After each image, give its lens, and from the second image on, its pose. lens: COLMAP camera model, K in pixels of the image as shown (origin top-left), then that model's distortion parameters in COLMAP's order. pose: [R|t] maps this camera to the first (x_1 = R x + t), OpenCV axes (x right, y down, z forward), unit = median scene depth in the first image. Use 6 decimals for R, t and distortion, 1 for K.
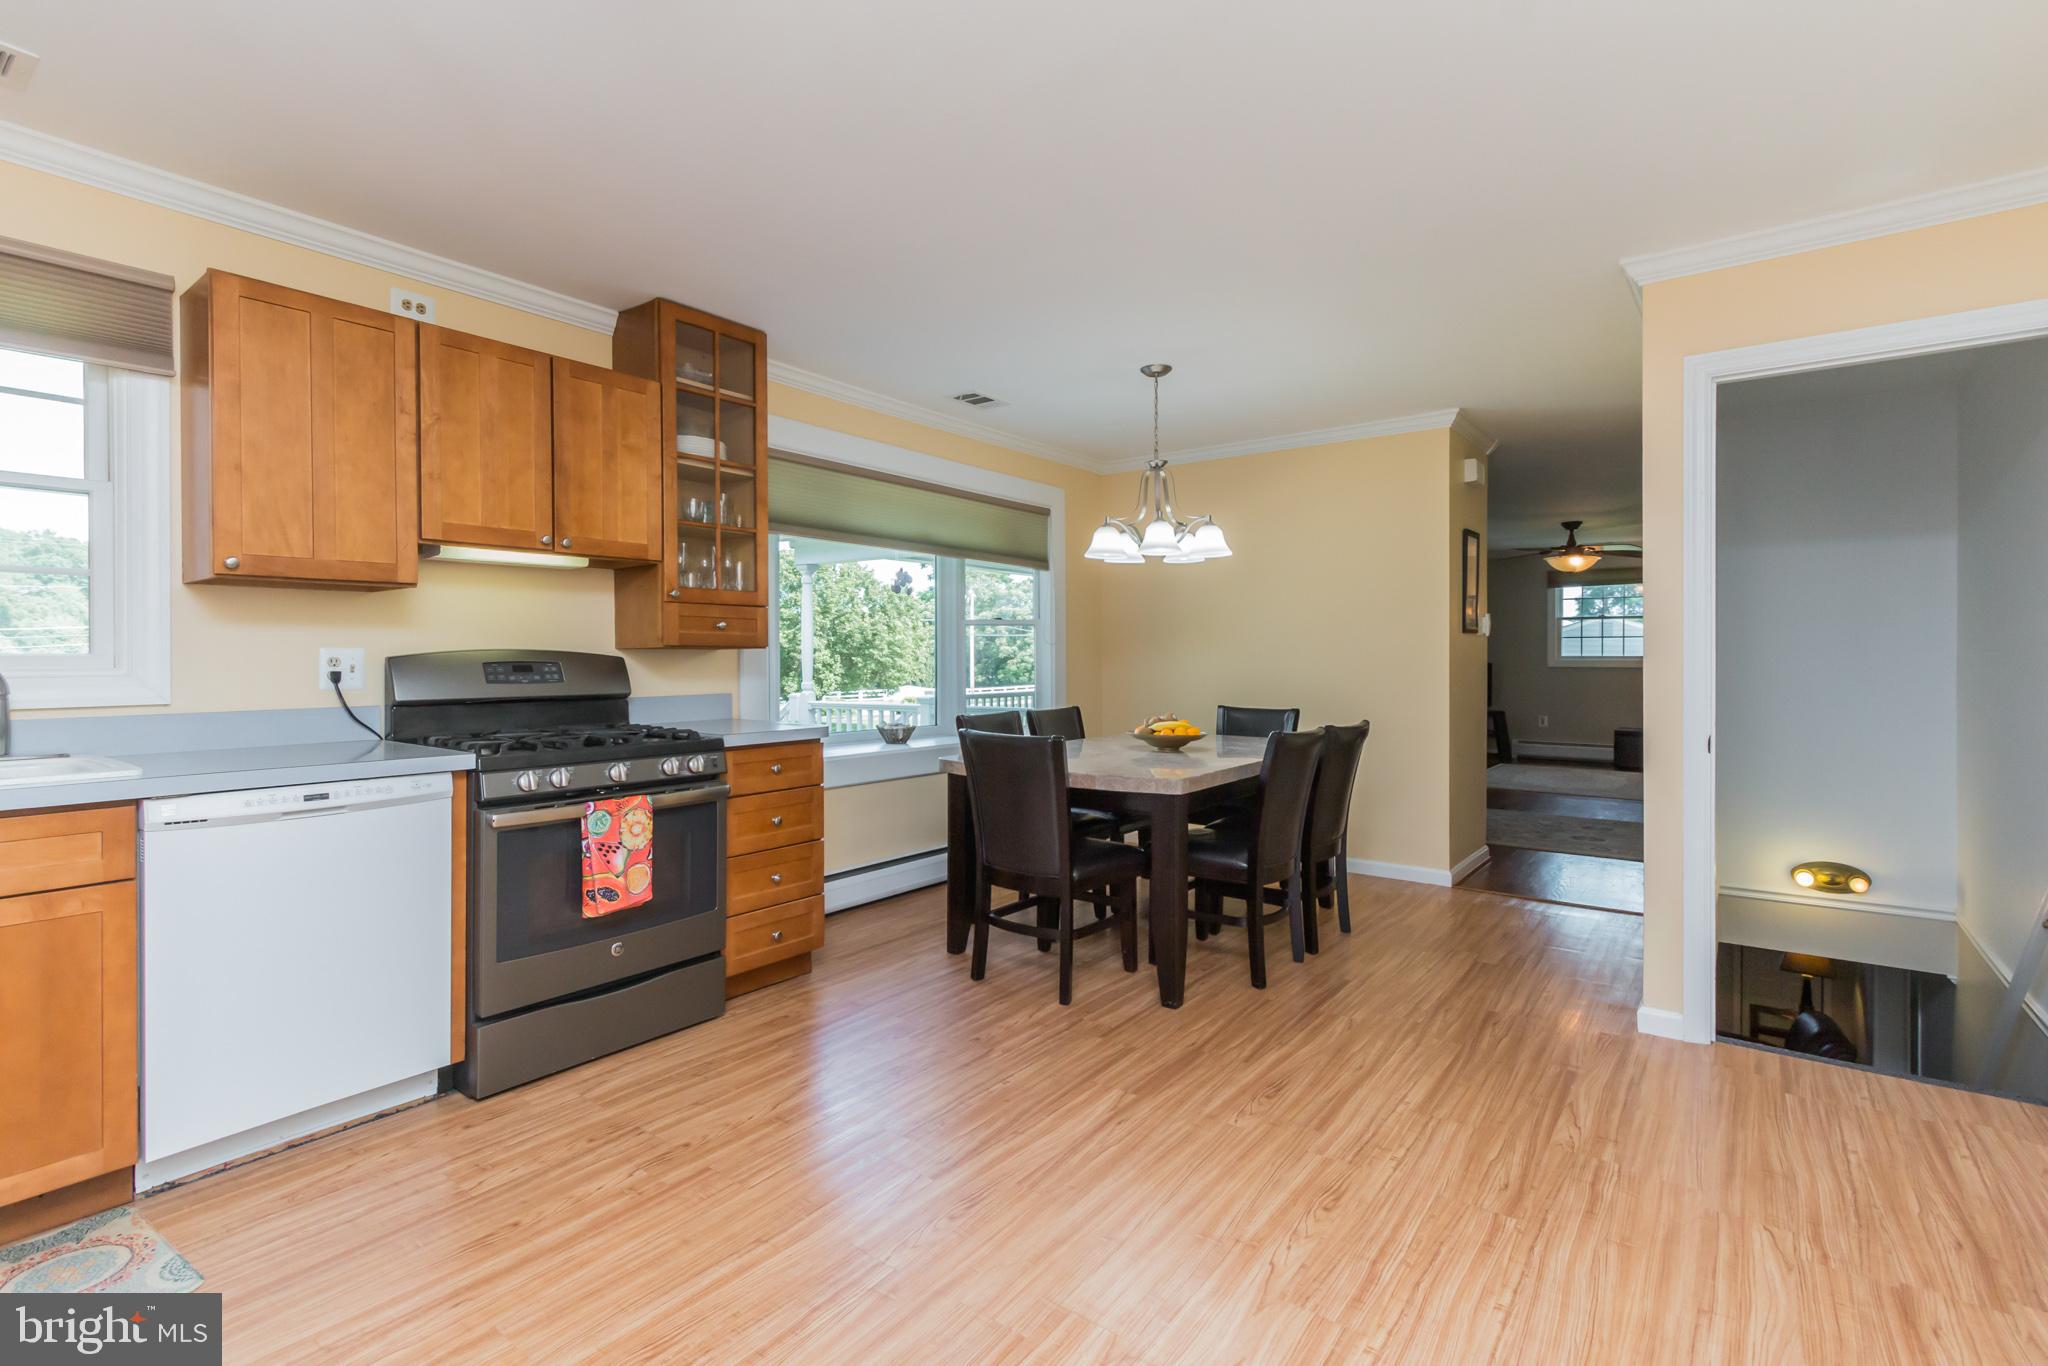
lens RADIAL K [[969.9, 0, 1014.1], [0, 969.9, 662.0], [0, 0, 1]] dist [0.001342, 0.000041]
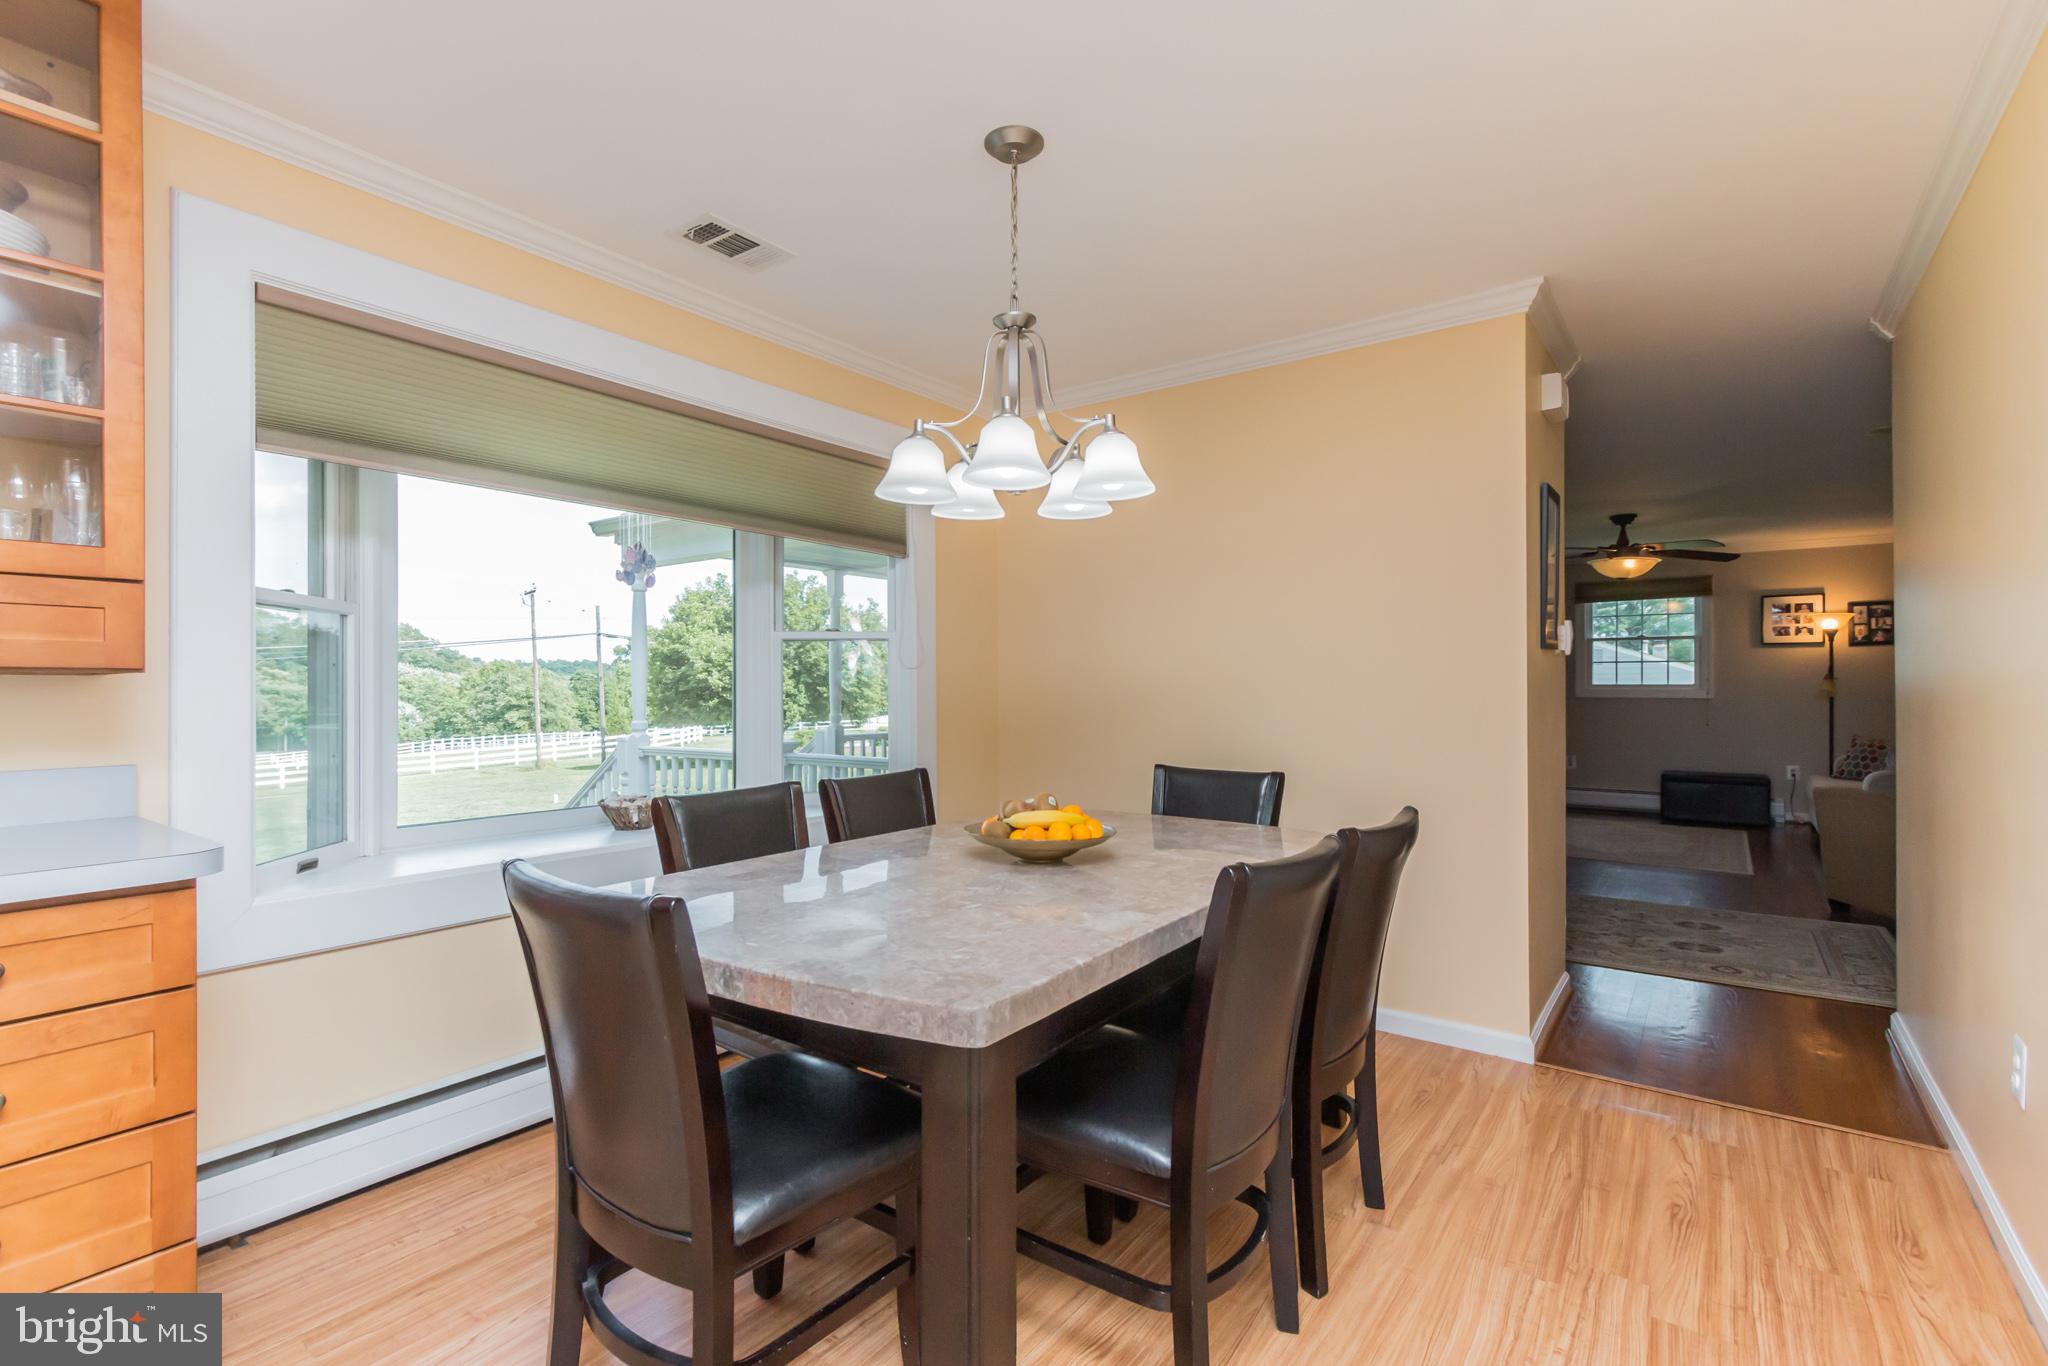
lens RADIAL K [[969.9, 0, 1031.5], [0, 969.9, 691.5], [0, 0, 1]] dist [0.001342, 0.000041]
pose [[0.999454, -0.002708, 0.032924, 0.113590], [0.002697, 0.999996, 0.000377, -0.003338], [-0.032925, -0.000288, 0.999458, 0.390868]]
